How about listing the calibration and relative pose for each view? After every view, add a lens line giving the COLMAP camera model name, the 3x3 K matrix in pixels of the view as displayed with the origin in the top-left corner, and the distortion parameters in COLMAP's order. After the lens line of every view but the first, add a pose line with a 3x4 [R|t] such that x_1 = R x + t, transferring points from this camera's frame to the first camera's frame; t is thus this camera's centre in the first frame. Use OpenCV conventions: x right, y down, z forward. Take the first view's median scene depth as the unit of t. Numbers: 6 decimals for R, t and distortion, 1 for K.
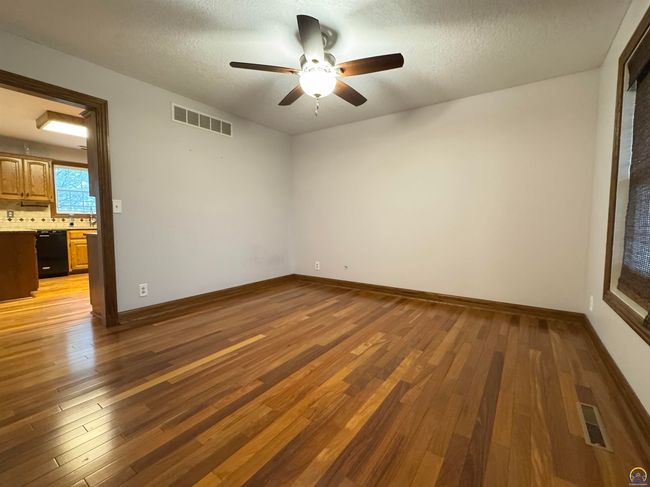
lens RADIAL K [[288.5, 0, 323.1], [0, 288.5, 241.9], [0, 0, 1]] dist [-0.001446, -0.000221]
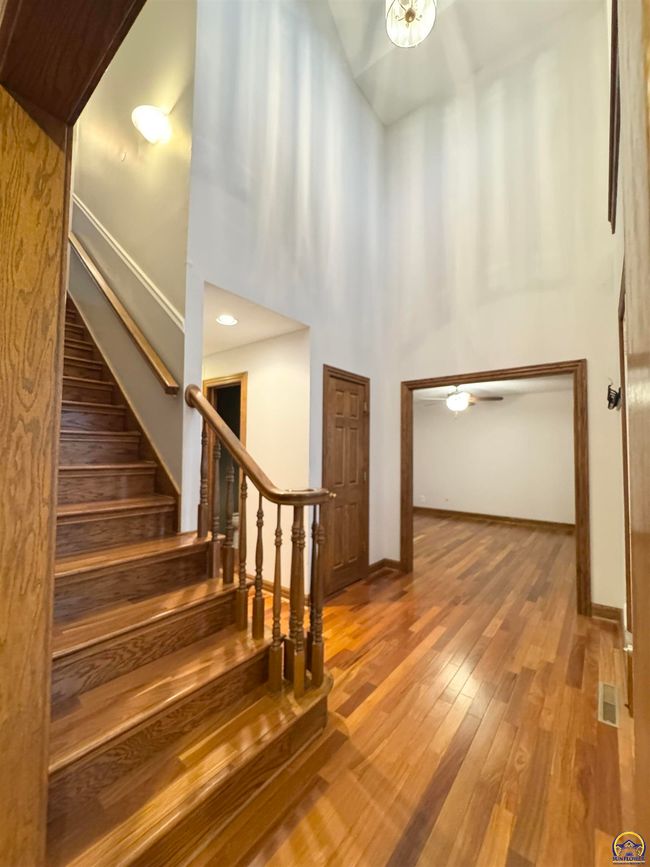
lens RADIAL K [[349.4, 0, 324.8], [0, 349.4, 436.8], [0, 0, 1]] dist [-0.001125, 0.000382]
pose [[0.998493, 0.012125, -0.053514, -0.791171], [-0.017853, 0.994001, -0.107903, -0.049411], [0.051885, 0.108696, 0.992720, -1.409906]]
